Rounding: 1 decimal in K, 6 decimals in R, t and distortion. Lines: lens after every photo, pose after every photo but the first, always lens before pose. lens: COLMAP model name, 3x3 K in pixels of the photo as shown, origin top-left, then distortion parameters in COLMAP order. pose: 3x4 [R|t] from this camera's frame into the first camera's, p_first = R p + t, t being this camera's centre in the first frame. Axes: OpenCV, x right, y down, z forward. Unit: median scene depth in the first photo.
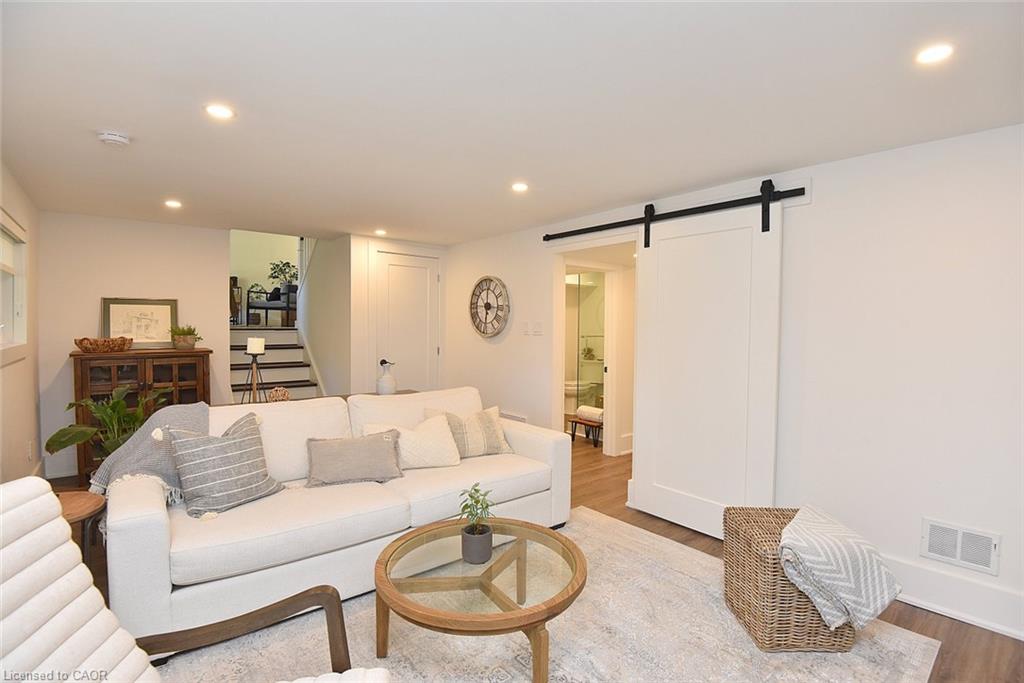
lens RADIAL K [[495.6, 0, 515.3], [0, 495.6, 337.8], [0, 0, 1]] dist [0.000201, -0.031745]
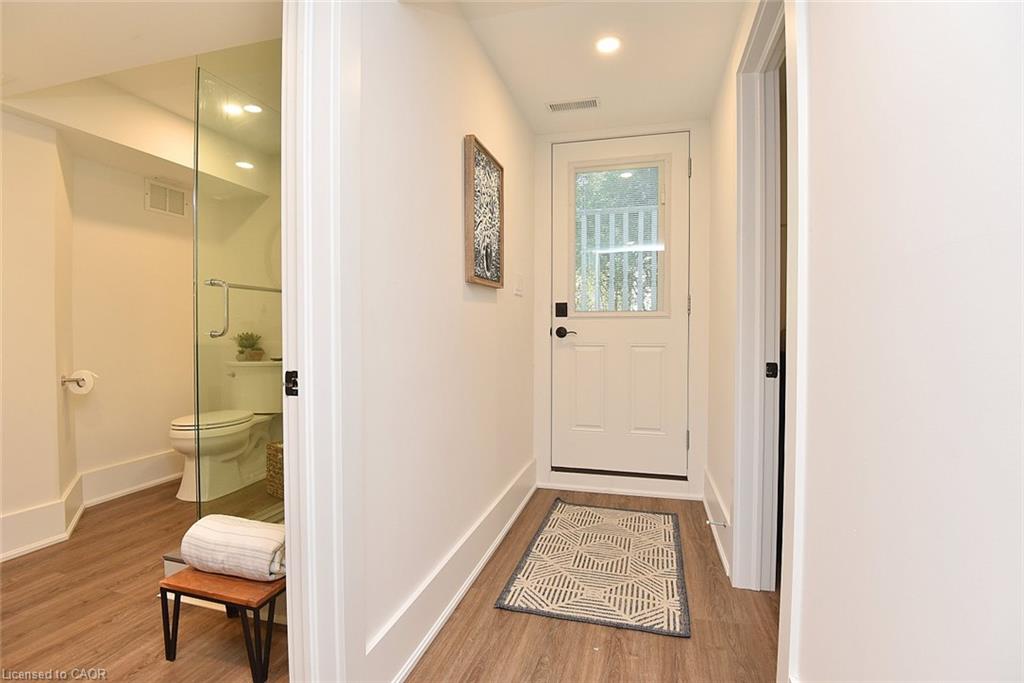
lens RADIAL K [[495.6, 0, 515.3], [0, 495.6, 337.8], [0, 0, 1]] dist [0.000201, -0.031745]
pose [[0.815480, -0.025223, 0.578236, 0.143552], [0.024989, 0.999653, 0.008364, 0.048881], [-0.578246, 0.007629, 0.815827, 0.798386]]
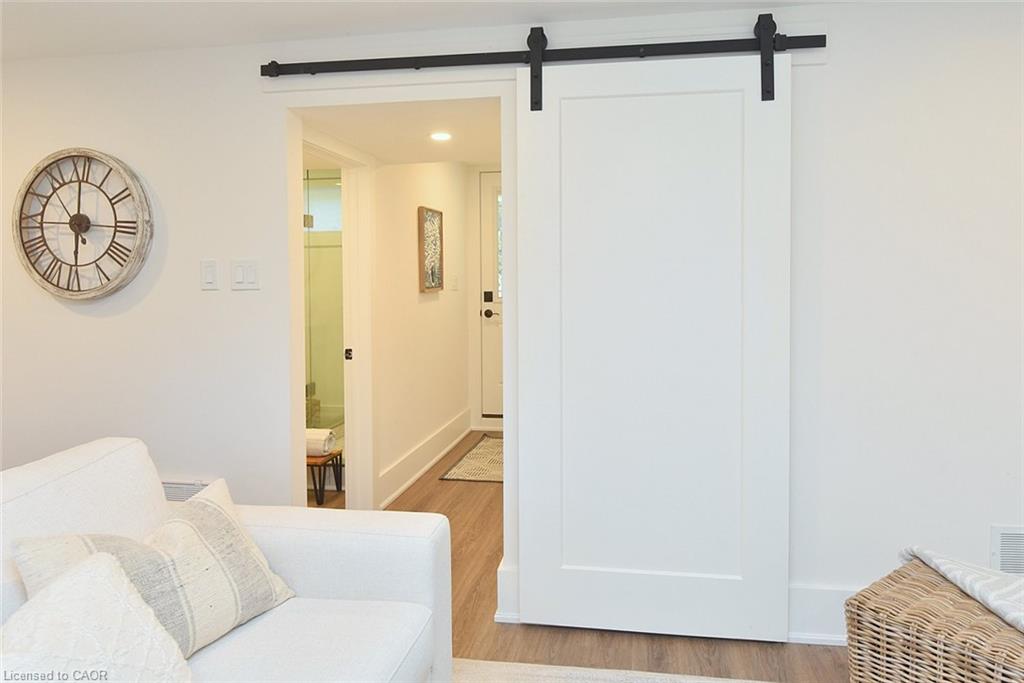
lens RADIAL K [[724.5, 0, 548.3], [0, 724.5, 278.6], [0, 0, 1]] dist [0.000187, -0.003674]
pose [[0.749994, -0.027958, 0.660854, -0.163320], [0.034929, 0.999386, 0.002639, -0.007187], [-0.660522, 0.021104, 0.750510, 0.312765]]
